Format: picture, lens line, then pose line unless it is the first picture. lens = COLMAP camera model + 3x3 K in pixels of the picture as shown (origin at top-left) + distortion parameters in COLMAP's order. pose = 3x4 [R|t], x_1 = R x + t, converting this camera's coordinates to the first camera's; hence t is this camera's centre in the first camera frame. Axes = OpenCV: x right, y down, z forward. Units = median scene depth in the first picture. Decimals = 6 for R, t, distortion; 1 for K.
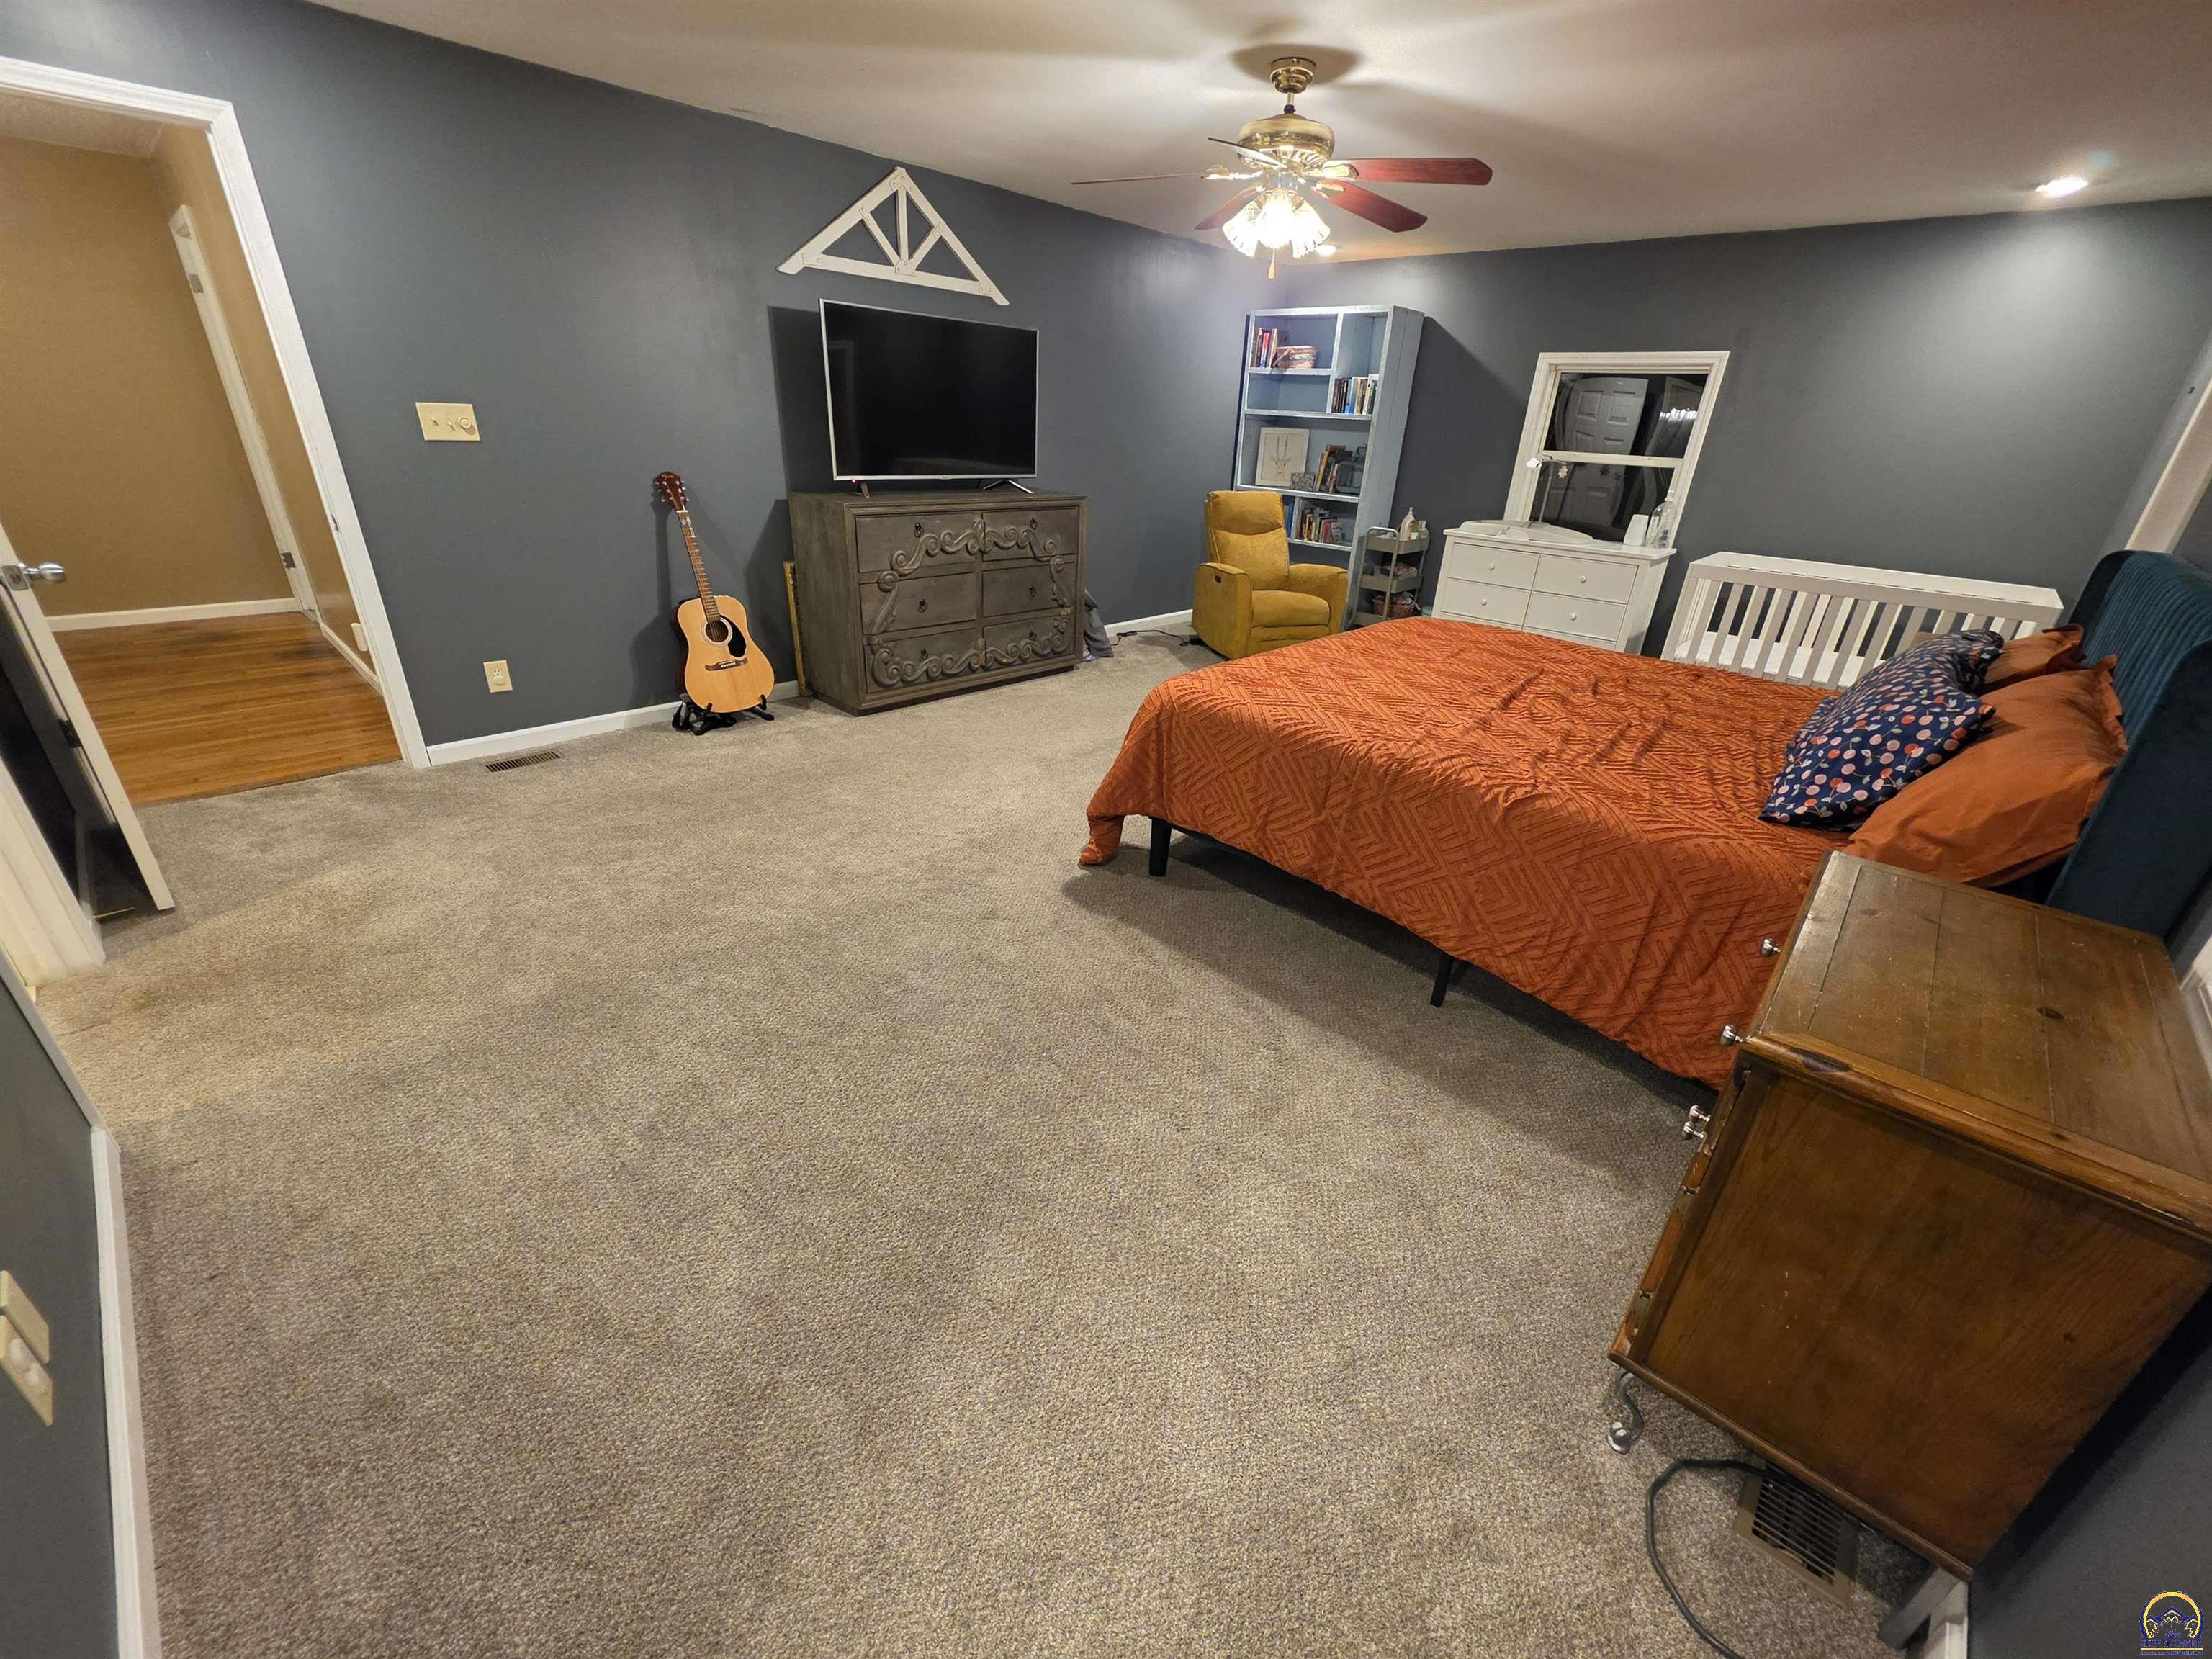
lens RADIAL K [[886.5, 0, 1108.3], [0, 886.5, 826.1], [0, 0, 1]] dist [0.007068, -0.000413]
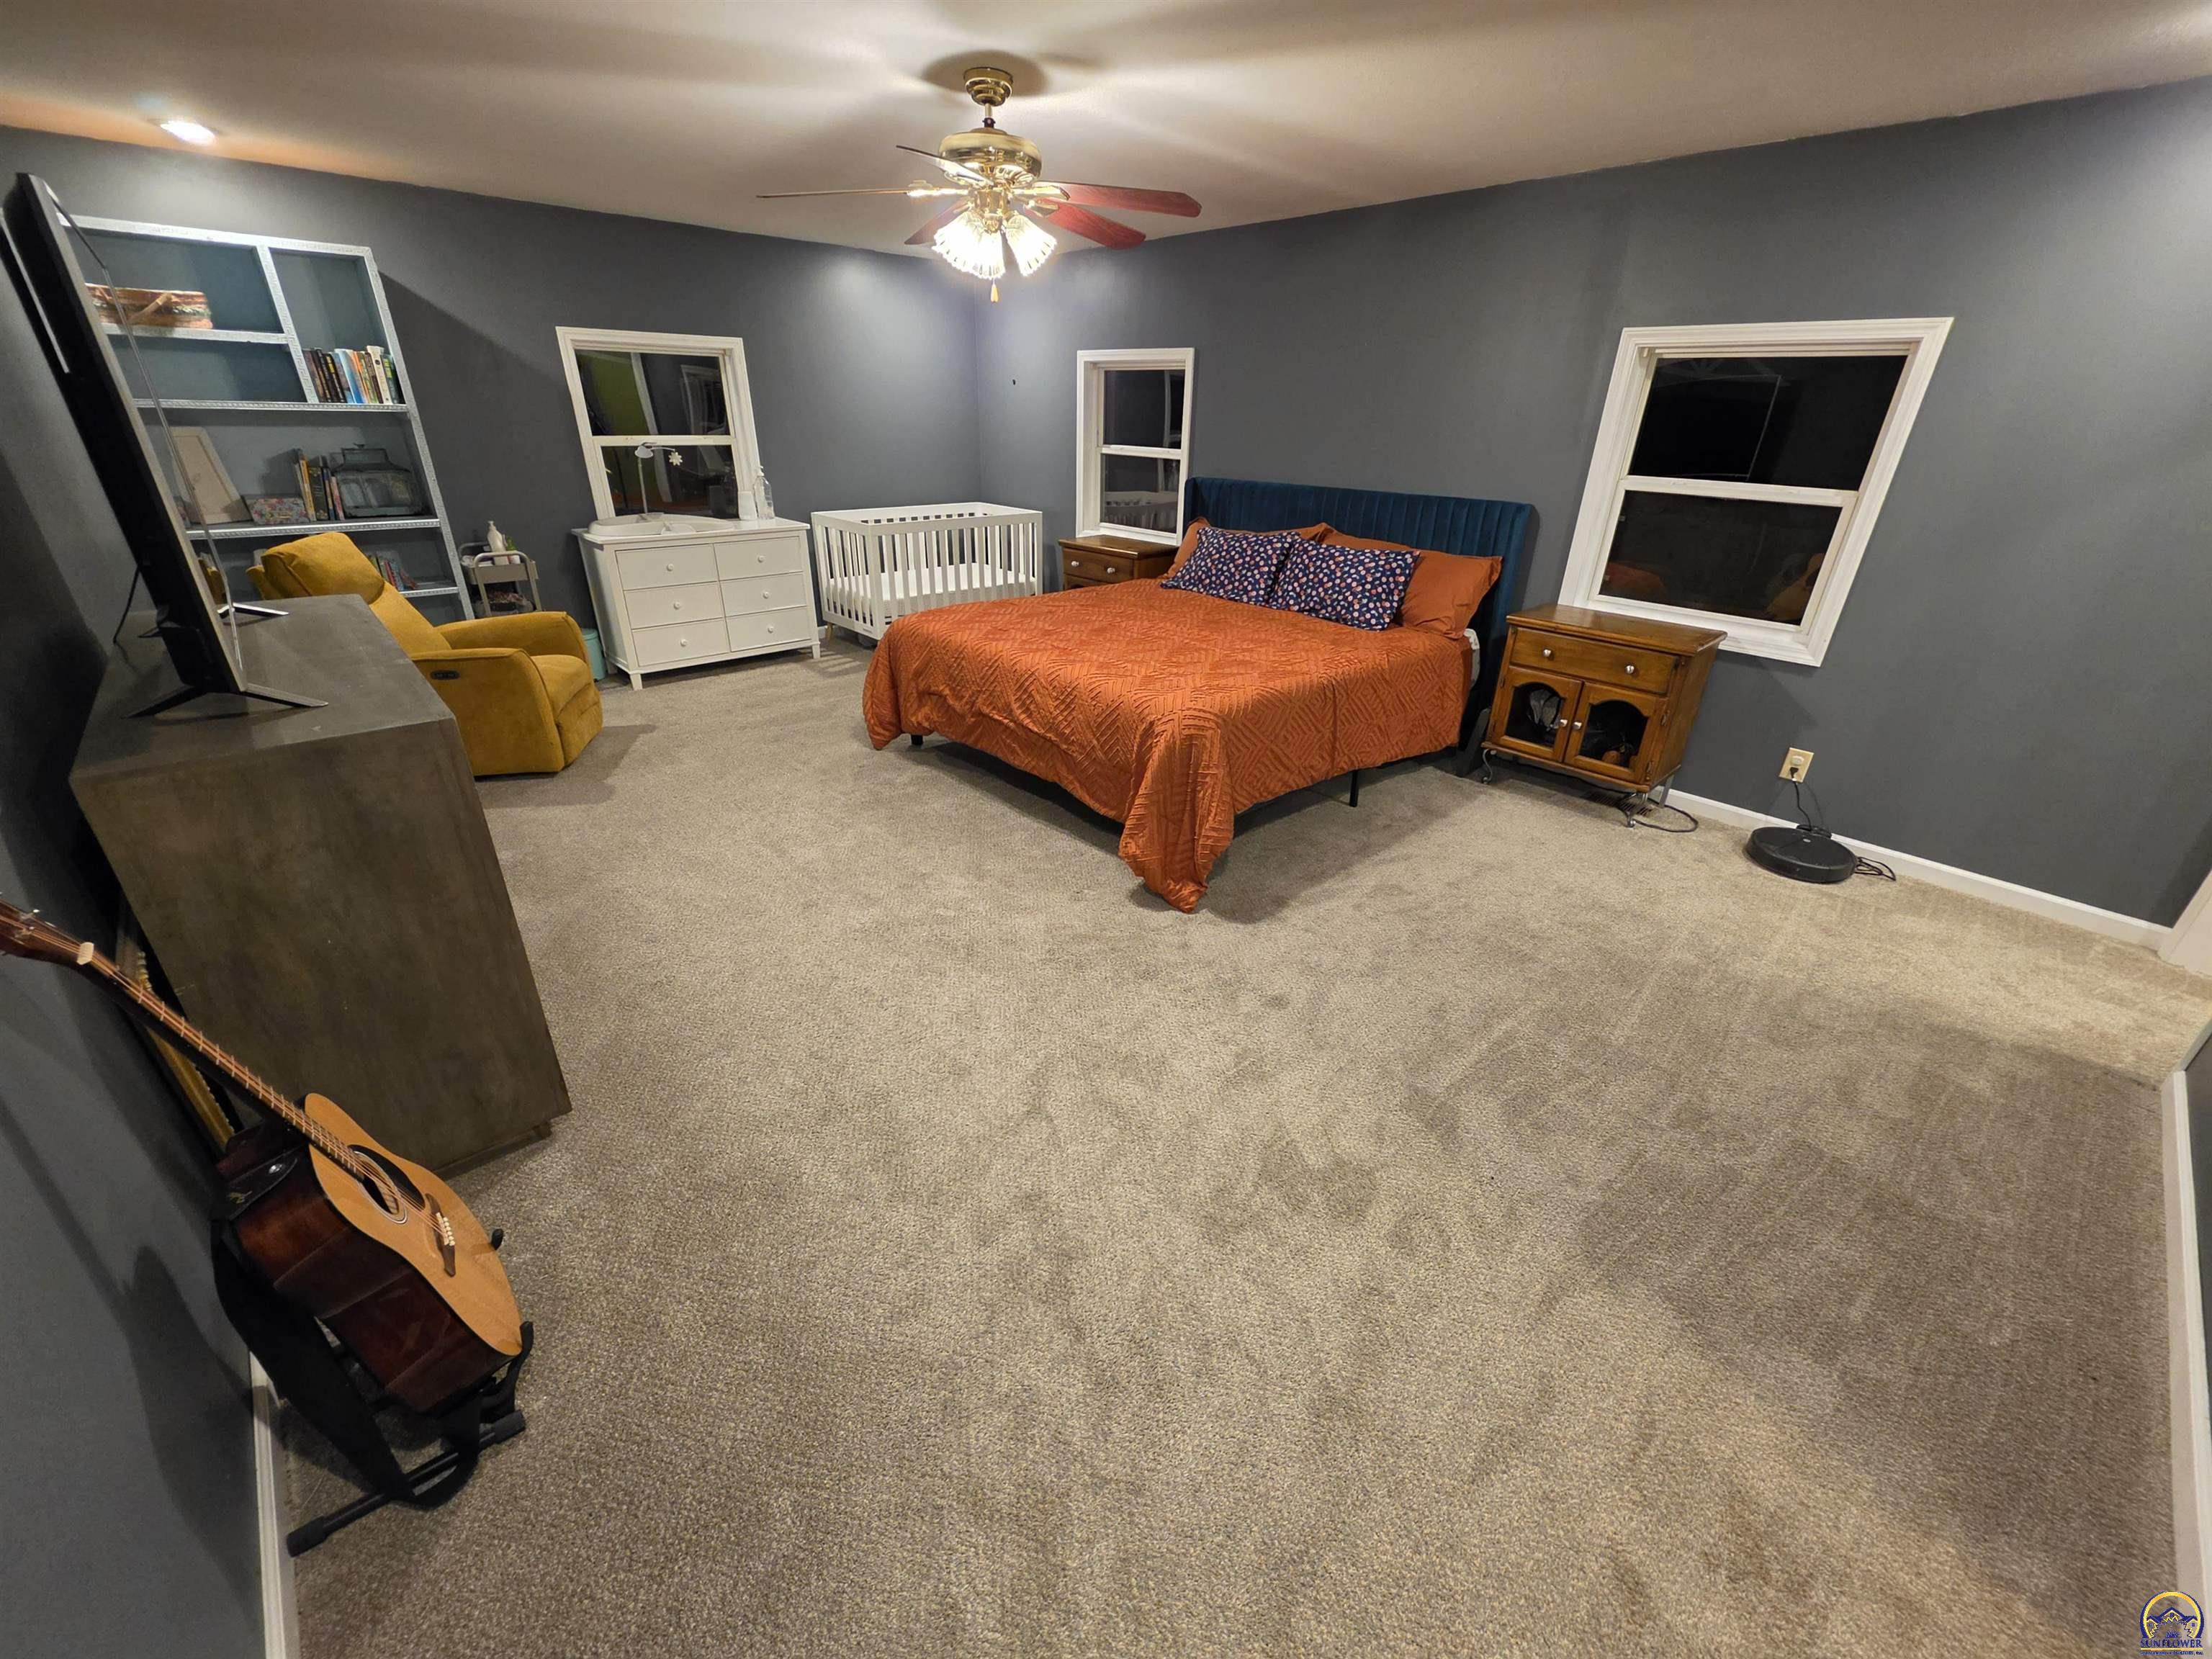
lens RADIAL K [[886.5, 0, 1105.0], [0, 886.5, 828.7], [0, 0, 1]] dist [0.007068, -0.000413]
pose [[0.069502, -0.471829, 0.878946, -0.861000], [0.403967, 0.818916, 0.407661, -0.473714], [-0.912130, 0.326732, 0.247520, 0.802411]]
